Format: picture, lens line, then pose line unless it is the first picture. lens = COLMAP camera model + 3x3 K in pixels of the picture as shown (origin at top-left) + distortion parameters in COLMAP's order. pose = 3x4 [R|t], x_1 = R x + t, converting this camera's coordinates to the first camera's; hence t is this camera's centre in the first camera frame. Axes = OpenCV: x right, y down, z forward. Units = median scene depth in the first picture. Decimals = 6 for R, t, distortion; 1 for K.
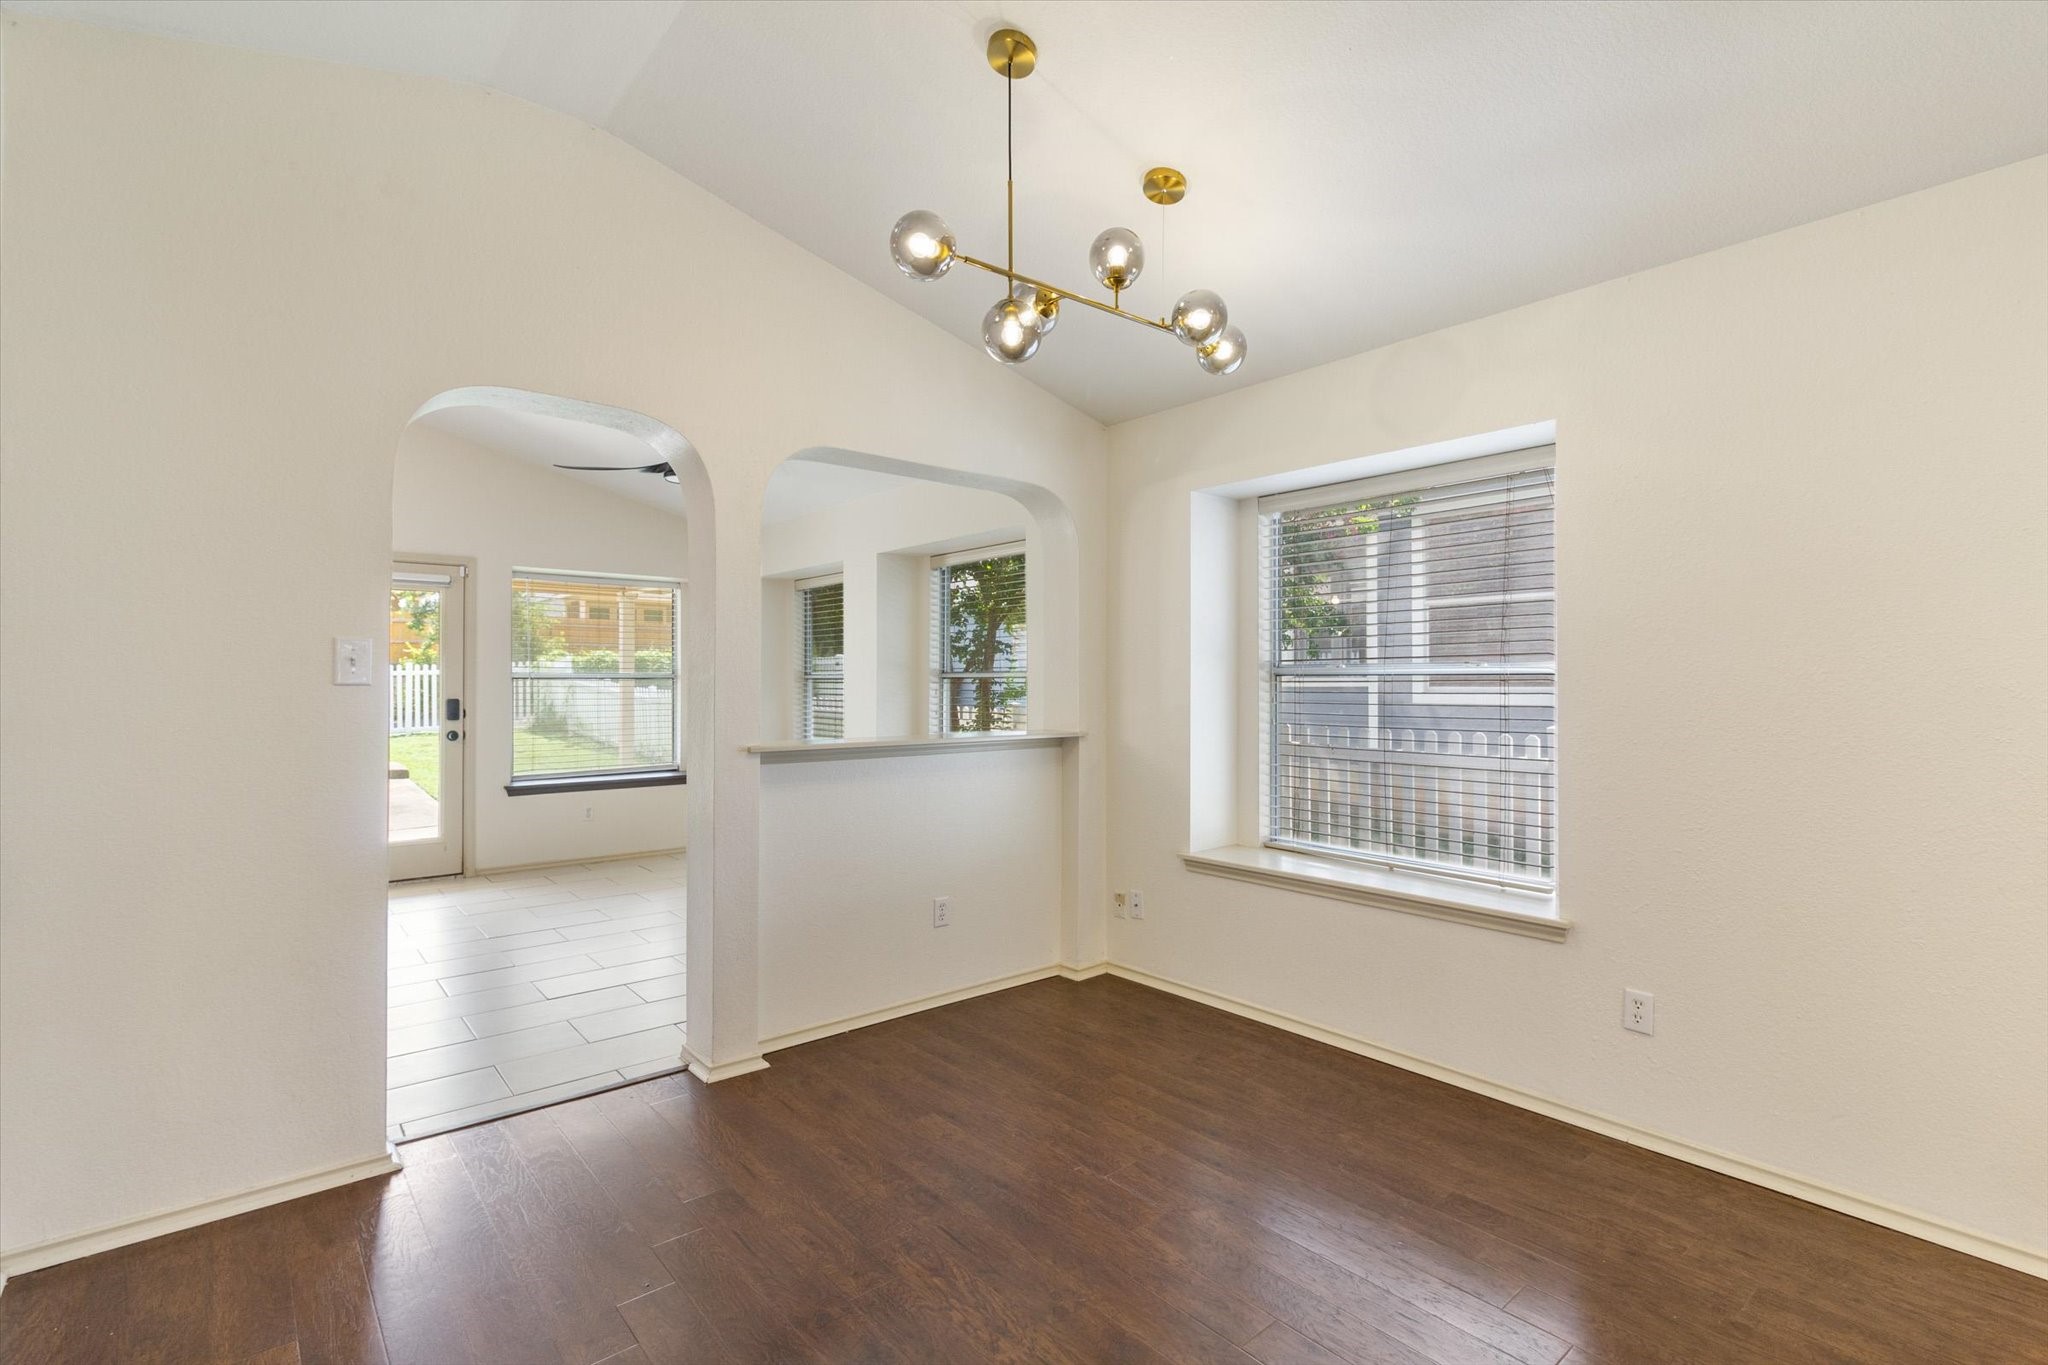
lens RADIAL K [[953.7, 0, 1028.8], [0, 953.7, 681.3], [0, 0, 1]] dist [0.000672, 0.000099]
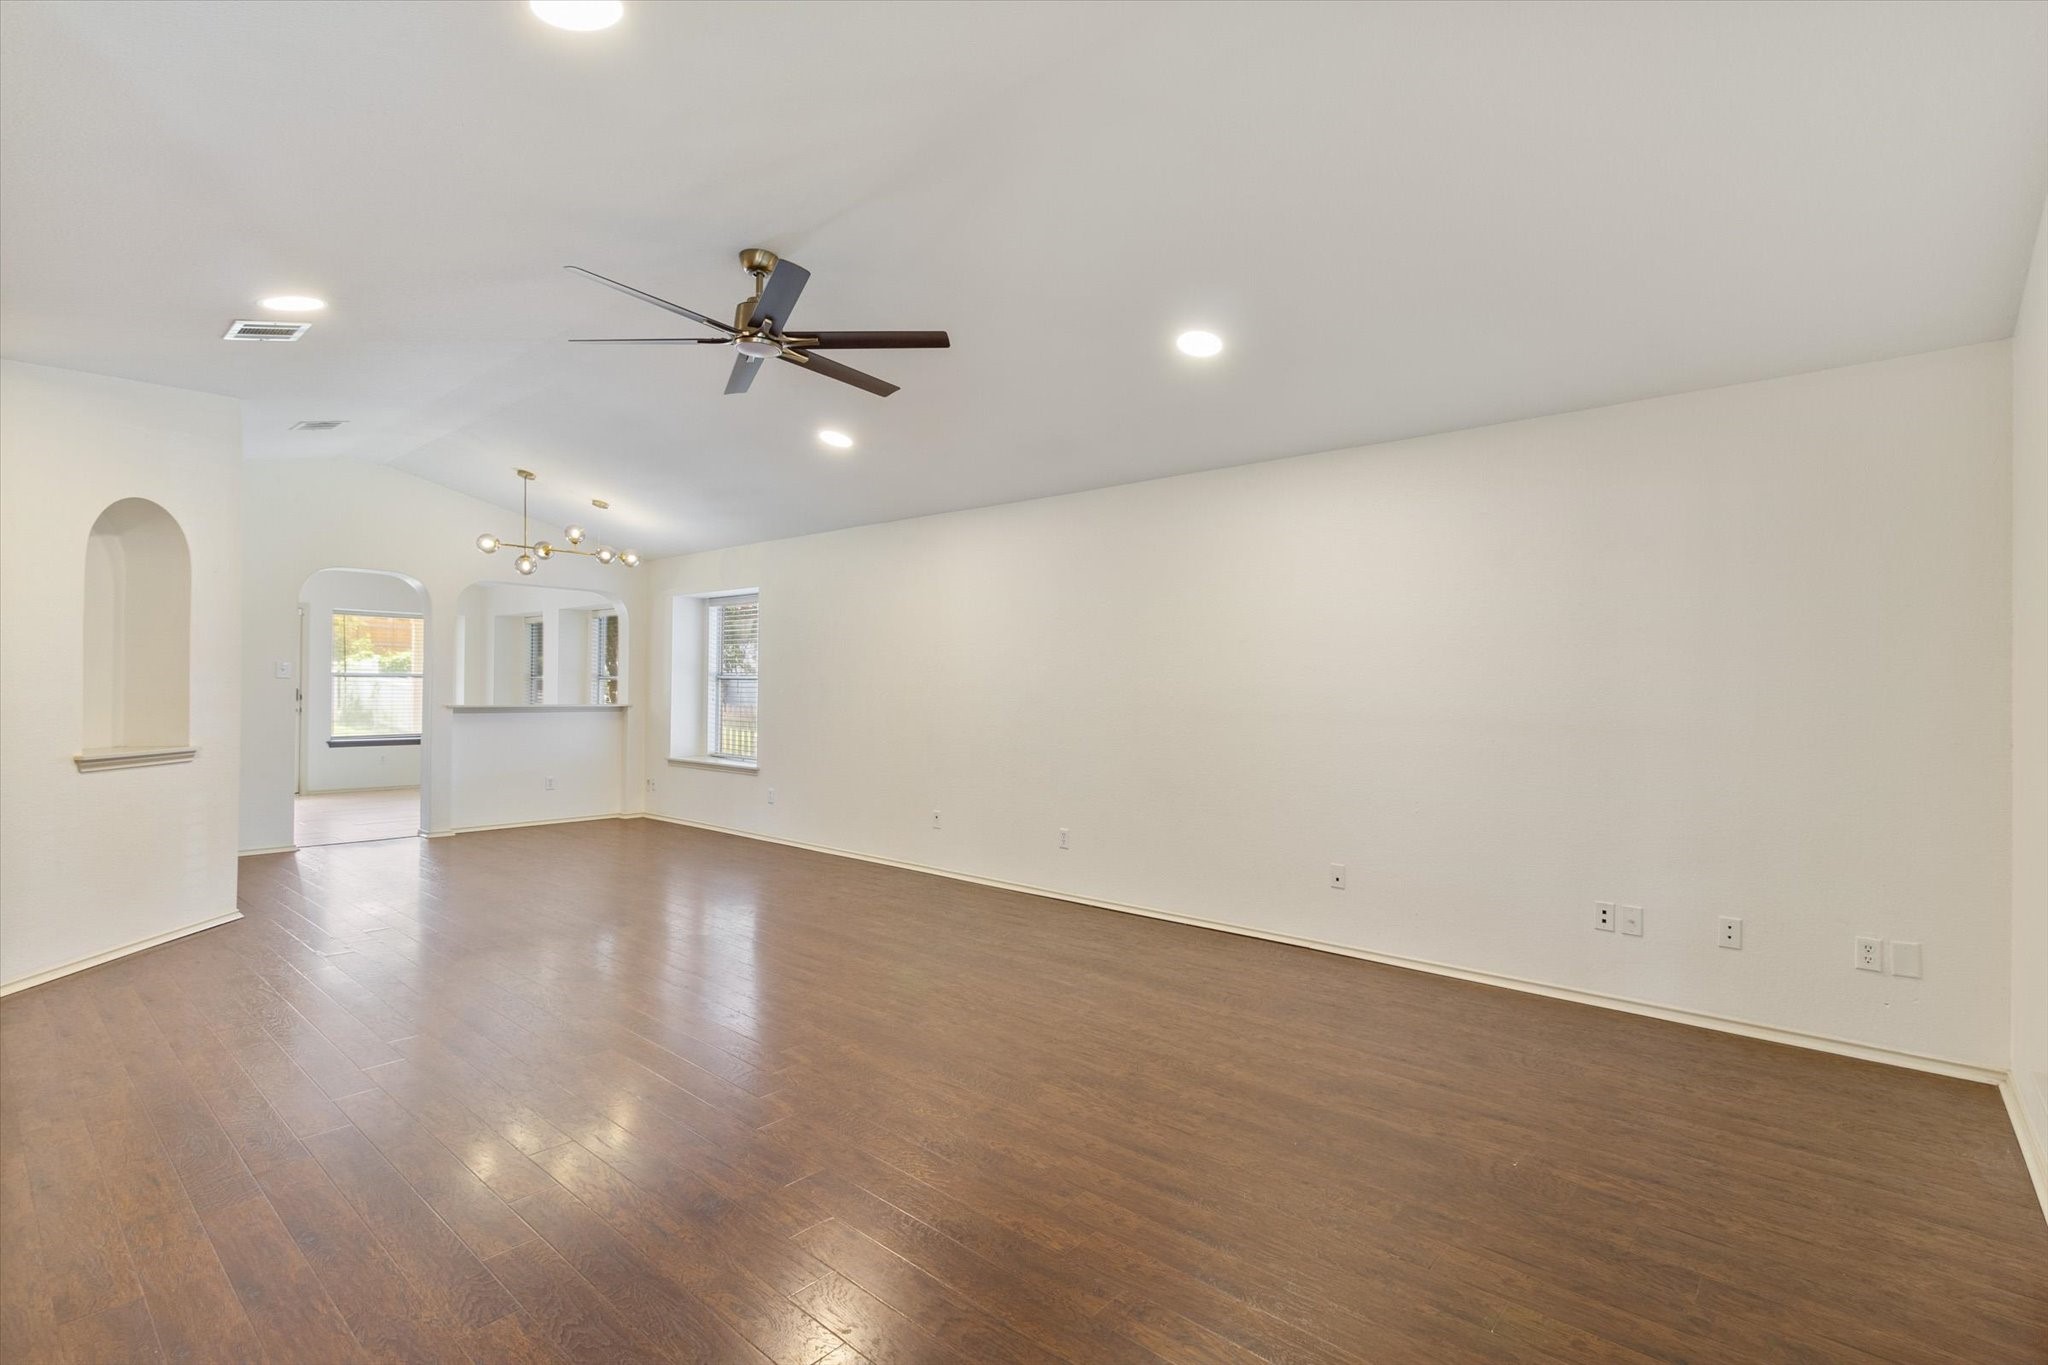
lens RADIAL K [[953.7, 0, 1046.8], [0, 953.7, 689.3], [0, 0, 1]] dist [0.000672, 0.000099]
pose [[0.986951, 0.008758, 0.160784, 0.417965], [-0.009528, 0.999947, 0.004017, 0.001188], [-0.160741, -0.005496, 0.986981, -0.838358]]
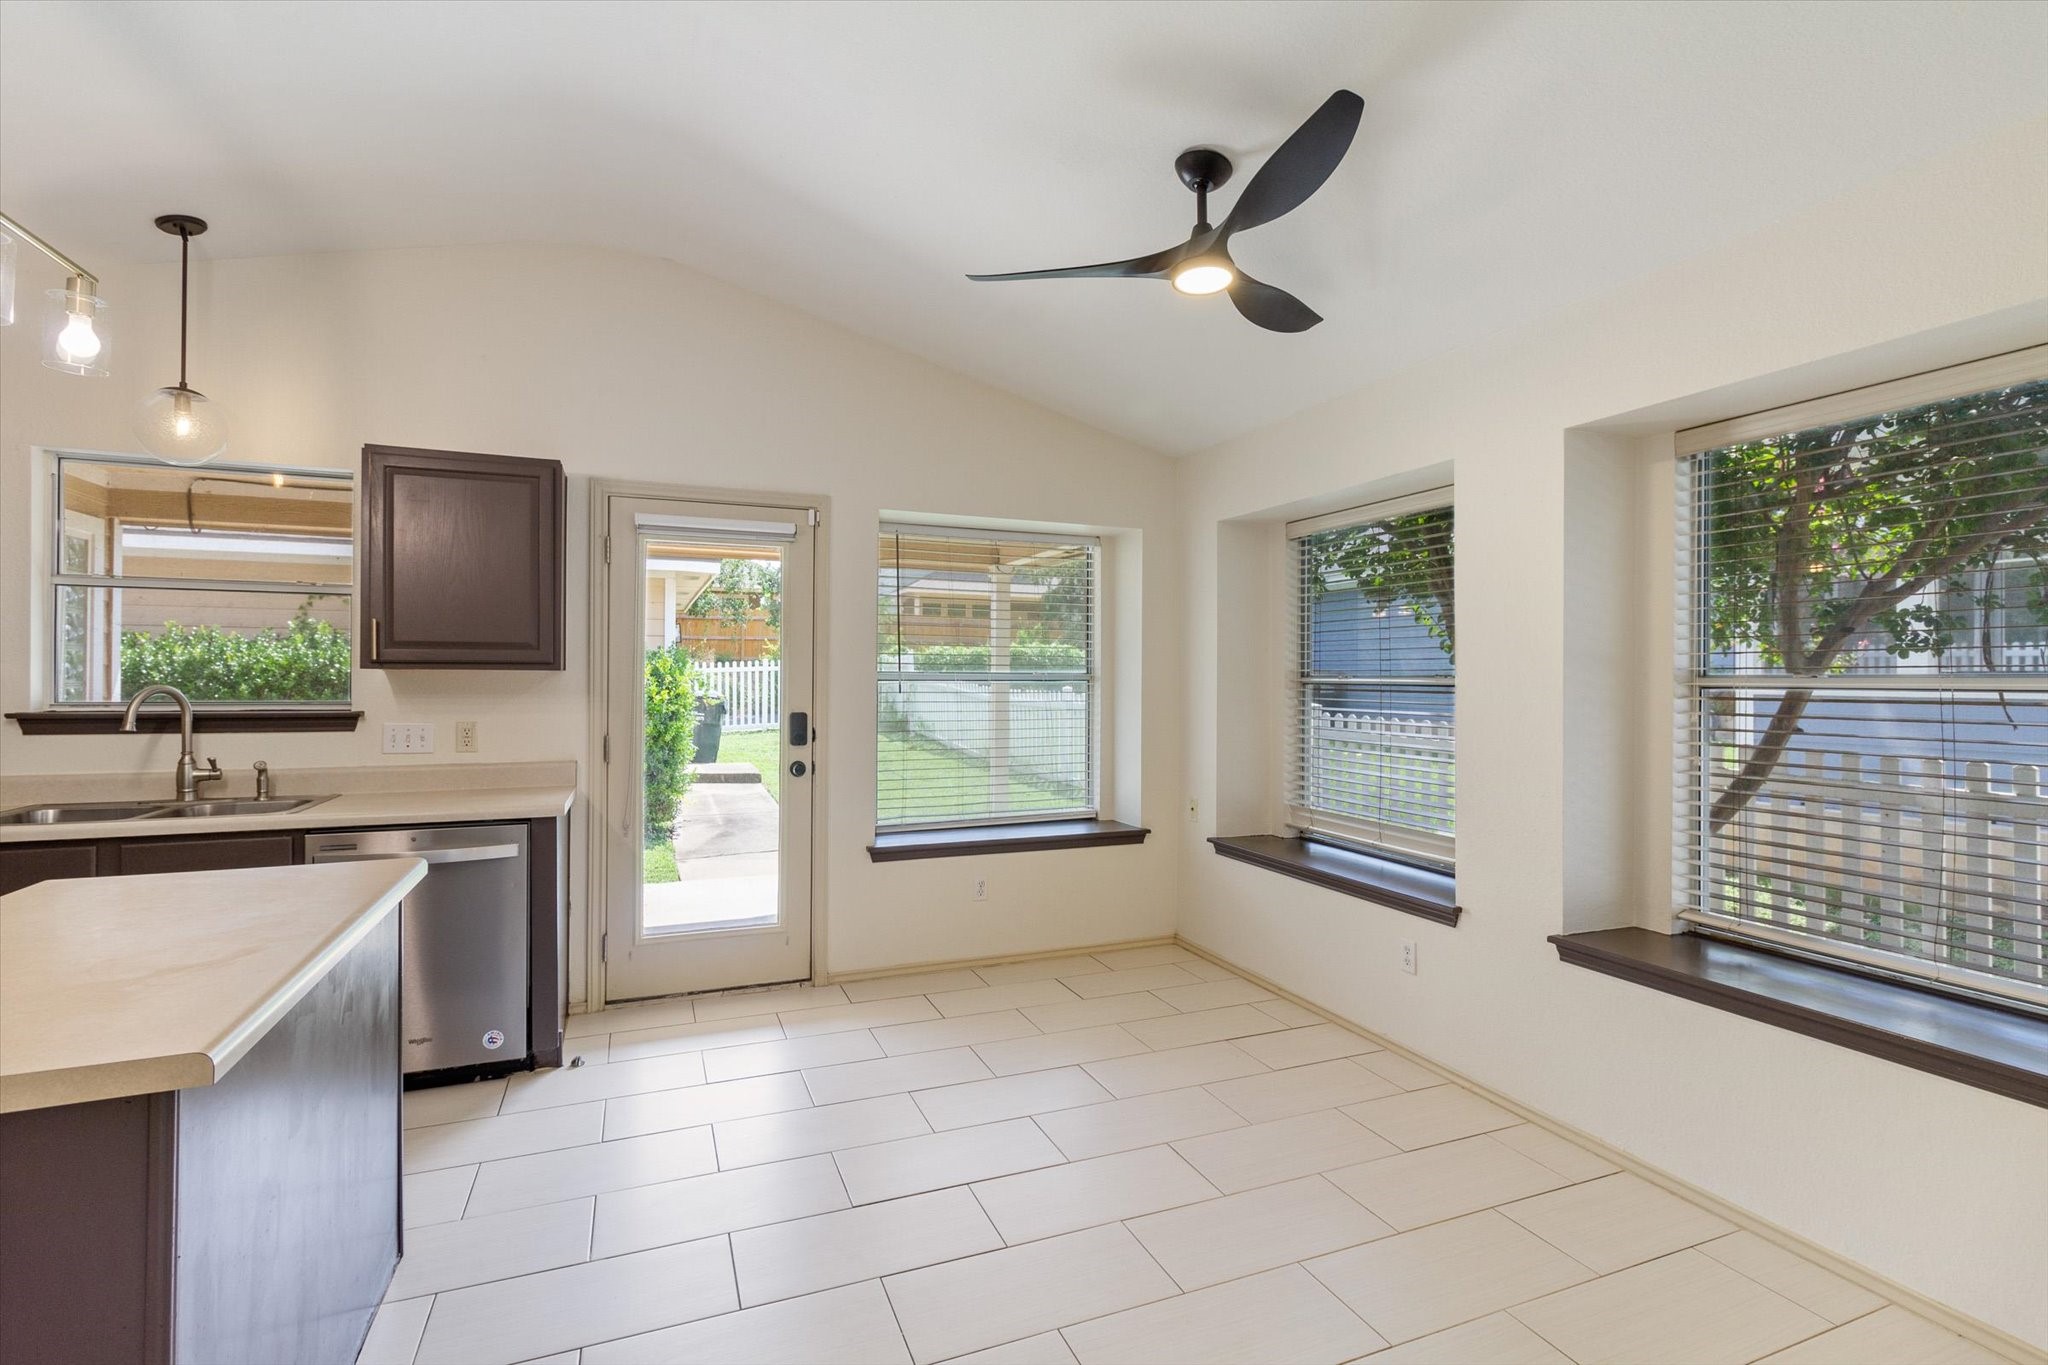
lens RADIAL K [[953.7, 0, 1011.2], [0, 953.7, 679.8], [0, 0, 1]] dist [0.000672, 0.000099]
pose [[0.945866, 0.006611, -0.324489, -0.250517], [-0.005619, 0.999976, 0.003994, -0.007047], [0.324508, -0.001954, 0.945881, 0.424168]]
